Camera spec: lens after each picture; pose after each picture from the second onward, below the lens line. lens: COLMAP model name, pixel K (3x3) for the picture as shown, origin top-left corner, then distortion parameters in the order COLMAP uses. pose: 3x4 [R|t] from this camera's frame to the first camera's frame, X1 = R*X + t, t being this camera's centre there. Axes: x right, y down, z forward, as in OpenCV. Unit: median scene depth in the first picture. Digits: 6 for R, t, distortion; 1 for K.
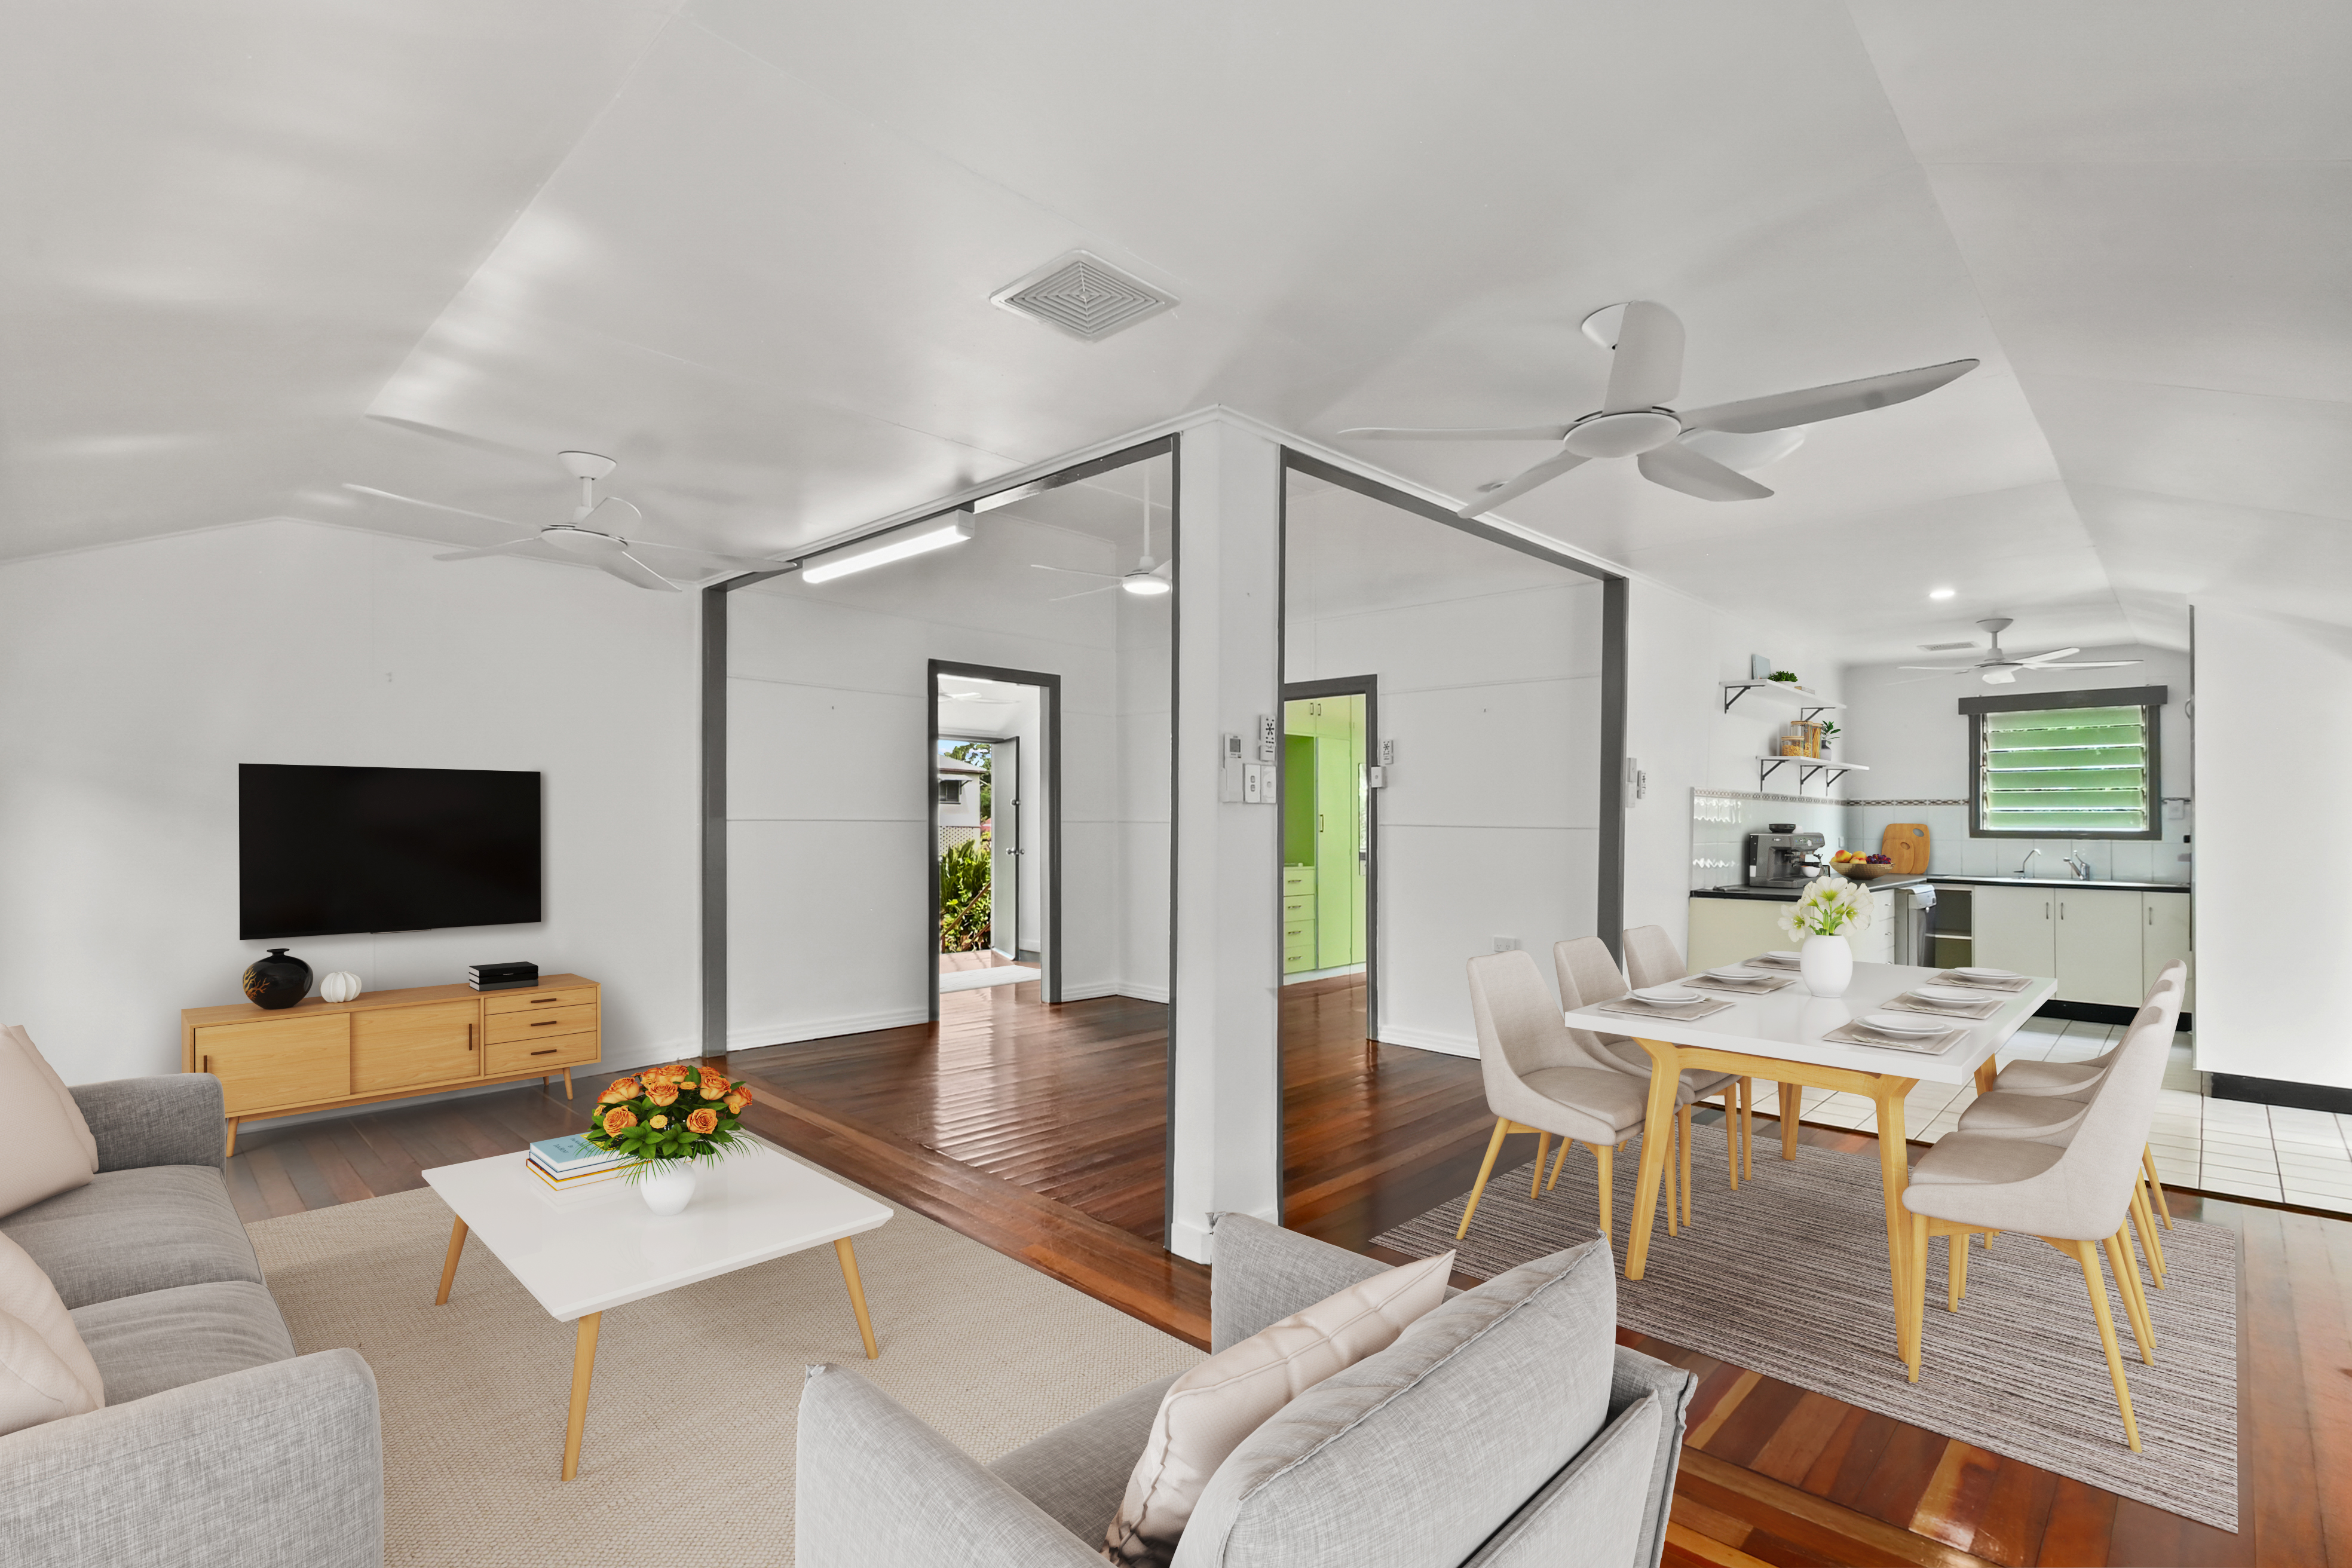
lens RADIAL K [[1072.2, 0, 1170.0], [0, 1072.2, 806.9], [0, 0, 1]] dist [0.005679, 0.000795]
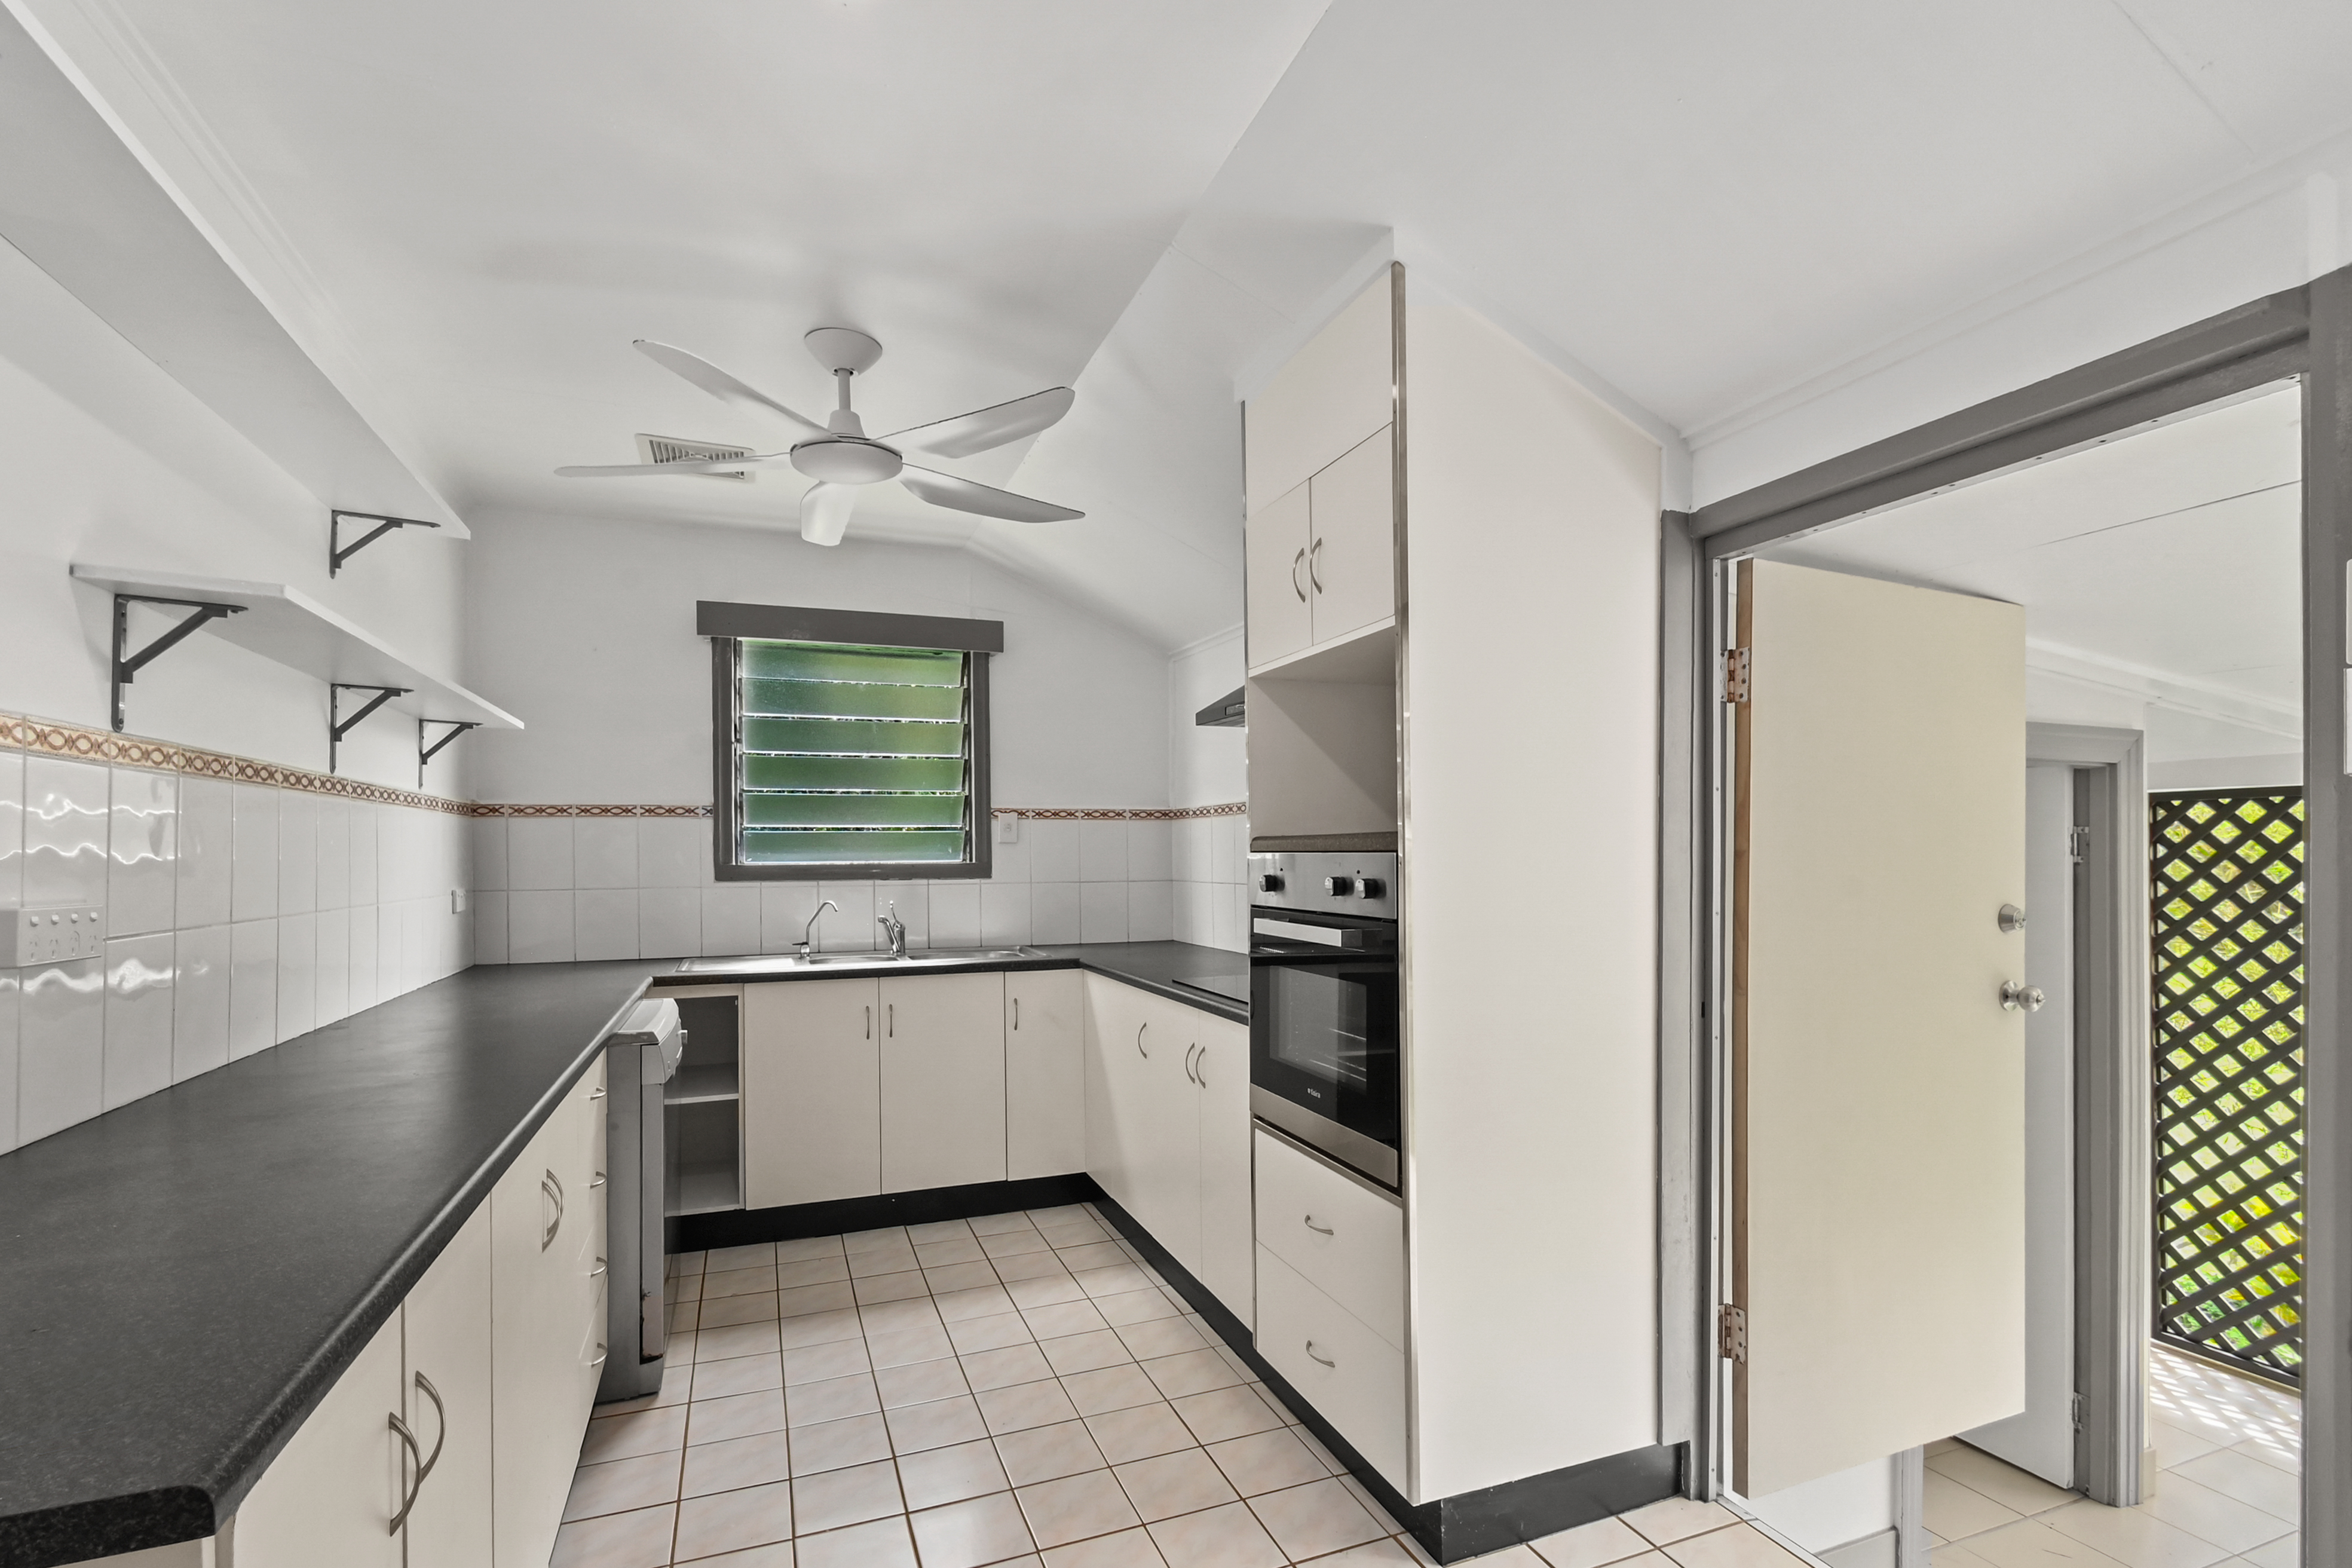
lens RADIAL K [[1072.2, 0, 1161.1], [0, 1072.2, 855.3], [0, 0, 1]] dist [0.005679, 0.000795]
pose [[0.417704, -0.011297, 0.908513, 0.381010], [0.000543, 0.999926, 0.012184, 0.010107], [-0.908583, -0.004596, 0.417679, 0.612292]]
